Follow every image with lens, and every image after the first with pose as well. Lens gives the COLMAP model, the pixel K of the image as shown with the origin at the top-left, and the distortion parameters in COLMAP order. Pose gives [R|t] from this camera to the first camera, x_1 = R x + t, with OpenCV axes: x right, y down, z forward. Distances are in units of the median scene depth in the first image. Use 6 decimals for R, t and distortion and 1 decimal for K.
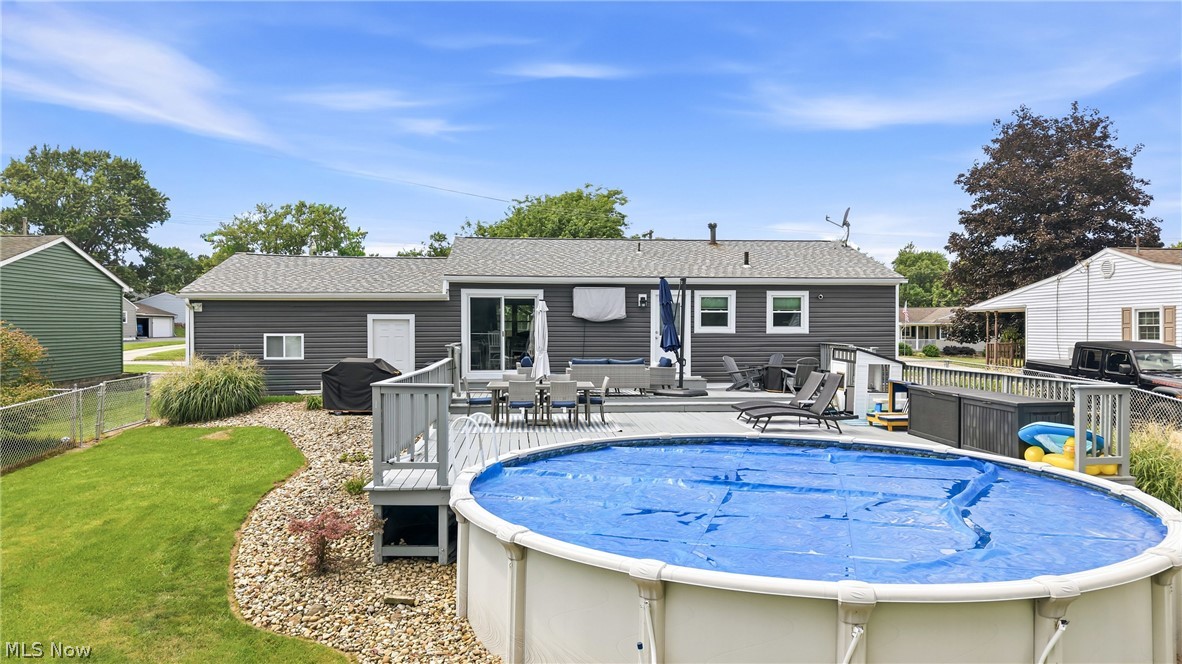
lens RADIAL K [[788.9, 0, 591.2], [0, 788.9, 333.5], [0, 0, 1]] dist [0.025008, -0.021131]
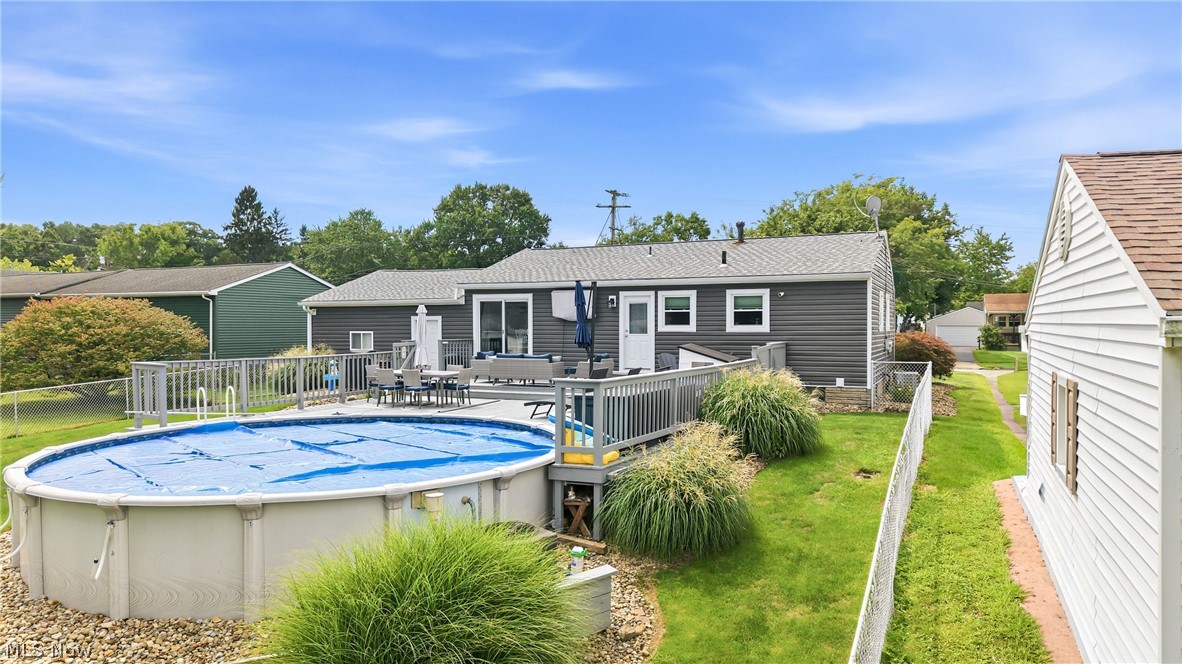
lens RADIAL K [[788.9, 0, 592.8], [0, 788.9, 332.7], [0, 0, 1]] dist [0.025008, -0.021131]
pose [[0.864223, 0.002769, -0.503102, 0.590614], [-0.003340, 0.999994, -0.000234, 0.001383], [0.503099, 0.001883, 0.864227, 0.049380]]
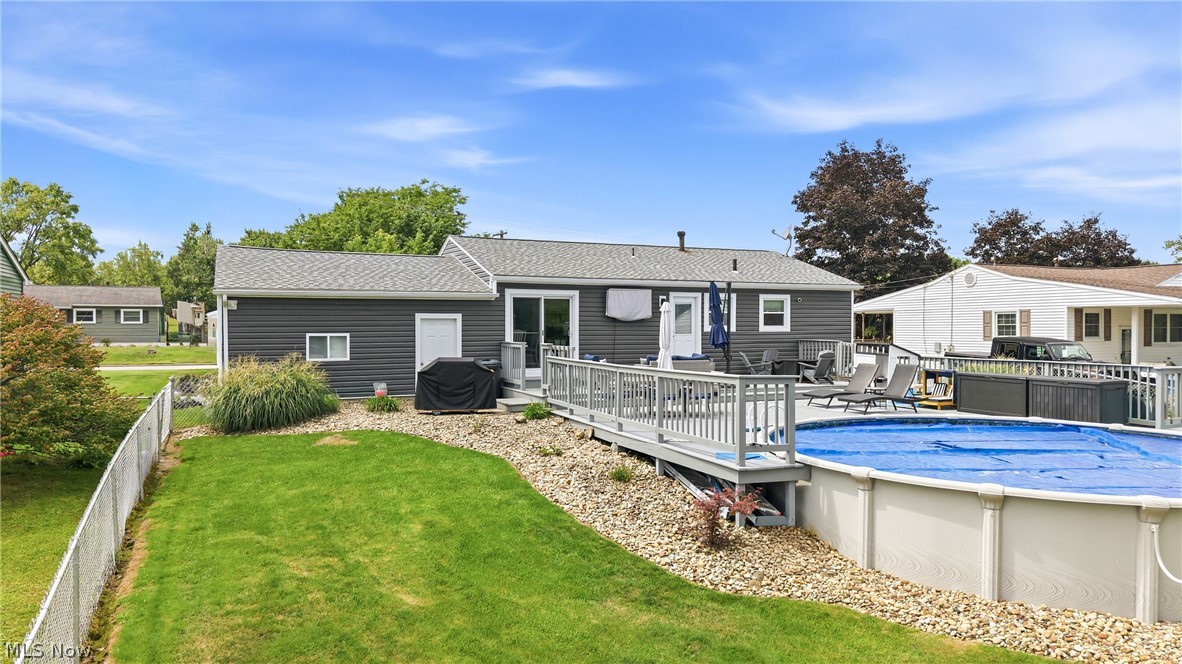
lens RADIAL K [[788.9, 0, 589.2], [0, 788.9, 334.9], [0, 0, 1]] dist [0.025008, -0.021131]
pose [[0.945481, -0.004307, 0.325650, -0.387018], [0.003538, 0.999989, 0.002953, 0.000259], [-0.325659, -0.001640, 0.945486, 0.004588]]
